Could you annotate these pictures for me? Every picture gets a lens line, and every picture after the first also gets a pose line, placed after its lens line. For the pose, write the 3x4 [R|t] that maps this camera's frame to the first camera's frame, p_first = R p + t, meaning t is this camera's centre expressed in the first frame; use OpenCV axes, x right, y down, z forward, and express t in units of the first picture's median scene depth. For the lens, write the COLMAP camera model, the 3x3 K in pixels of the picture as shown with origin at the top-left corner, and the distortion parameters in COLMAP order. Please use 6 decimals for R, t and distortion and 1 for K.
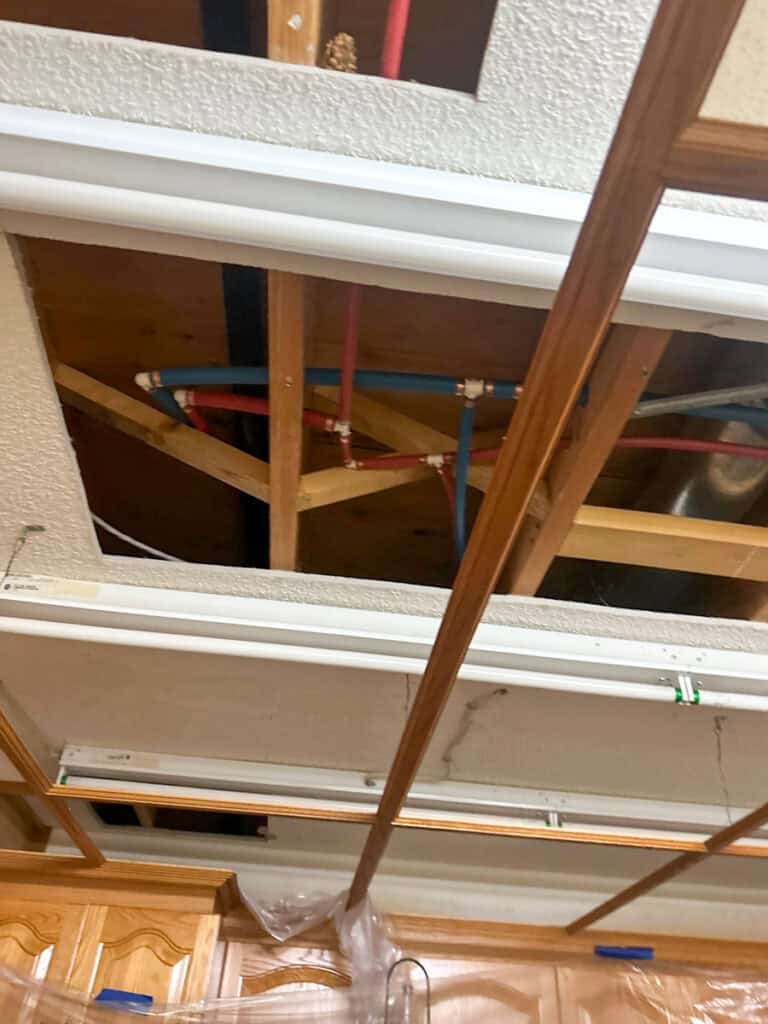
lens RADIAL K [[731.0, 0, 384.0], [0, 731.0, 512.0], [0, 0, 1]] dist [-0.001739, 0.000082]
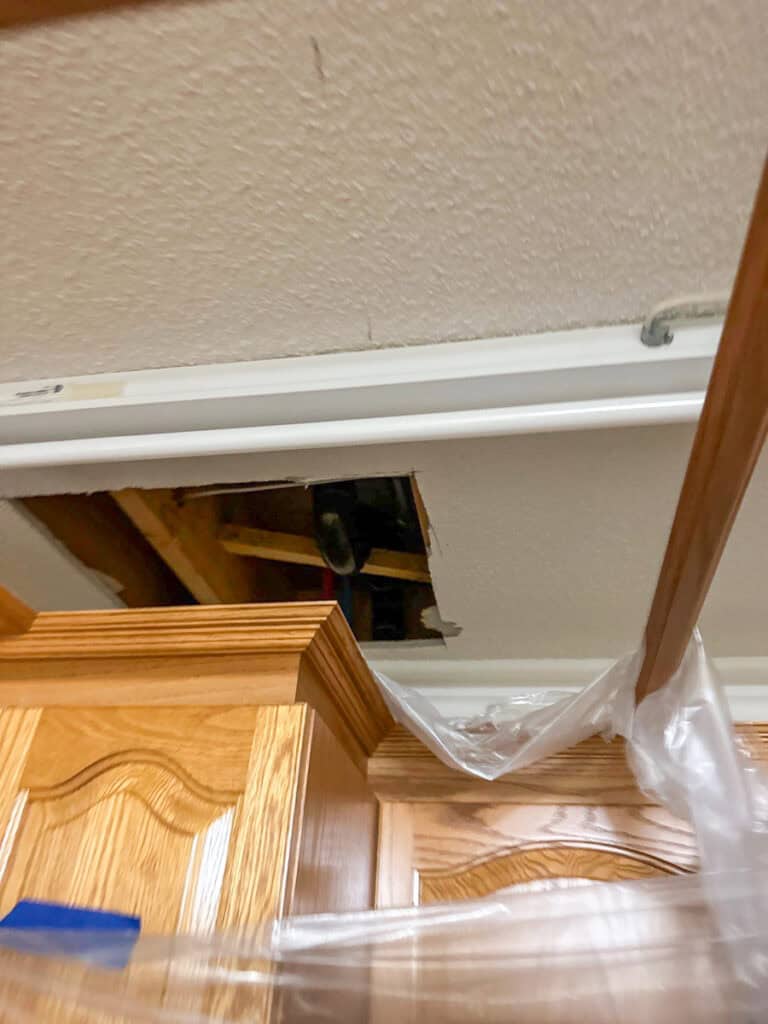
lens RADIAL K [[742.6, 0, 383.3], [0, 742.6, 515.8], [0, 0, 1]] dist [-0.004856, -0.008526]
pose [[0.959016, -0.159757, -0.234022, -0.099395], [0.178975, 0.981823, 0.063182, 0.525827], [0.219675, -0.102477, 0.970176, 0.777892]]
